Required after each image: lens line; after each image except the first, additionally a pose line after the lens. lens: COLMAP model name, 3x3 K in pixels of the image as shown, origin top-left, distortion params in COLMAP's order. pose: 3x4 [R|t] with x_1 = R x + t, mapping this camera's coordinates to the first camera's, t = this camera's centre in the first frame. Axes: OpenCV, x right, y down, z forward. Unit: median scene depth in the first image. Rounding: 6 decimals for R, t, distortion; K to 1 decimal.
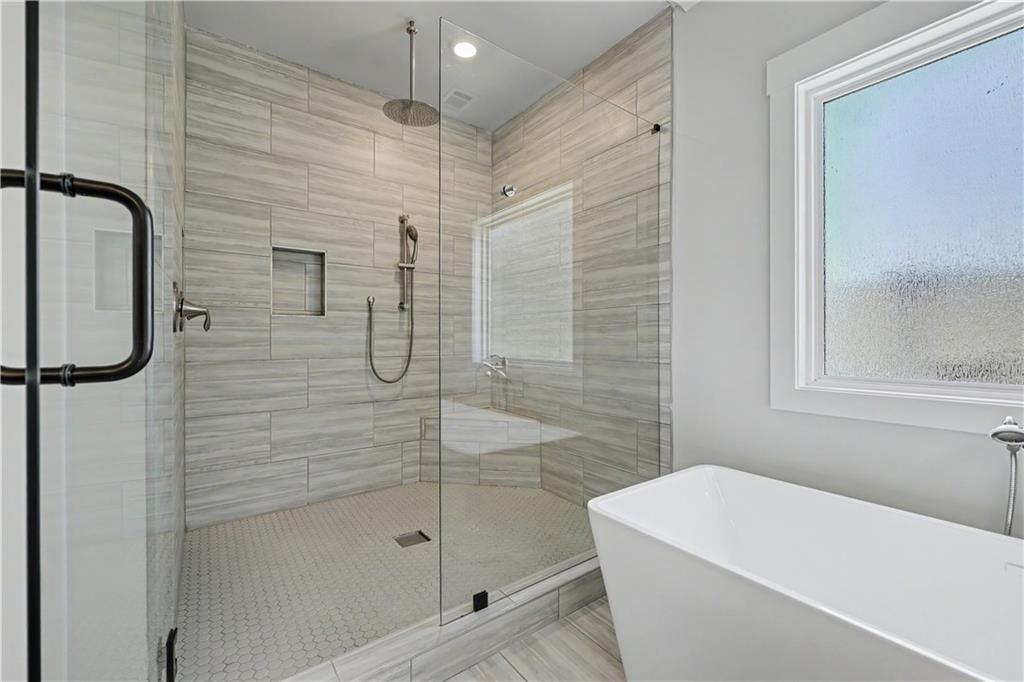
lens RADIAL K [[417.5, 0, 516.3], [0, 417.5, 339.3], [0, 0, 1]] dist [-0.000522, 0.000195]
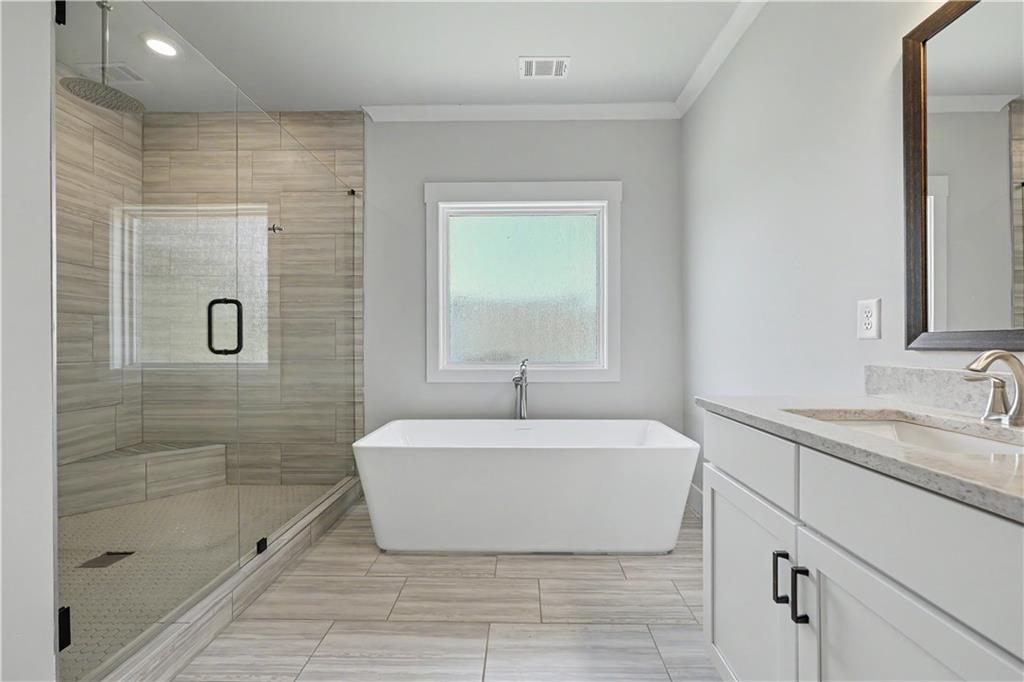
lens RADIAL K [[417.5, 0, 512.7], [0, 417.5, 342.9], [0, 0, 1]] dist [-0.000522, 0.000195]
pose [[0.608038, 0.001978, 0.793906, -0.402771], [-0.000442, 0.999998, -0.002153, 0.002789], [-0.793908, 0.000958, 0.608037, -0.251683]]
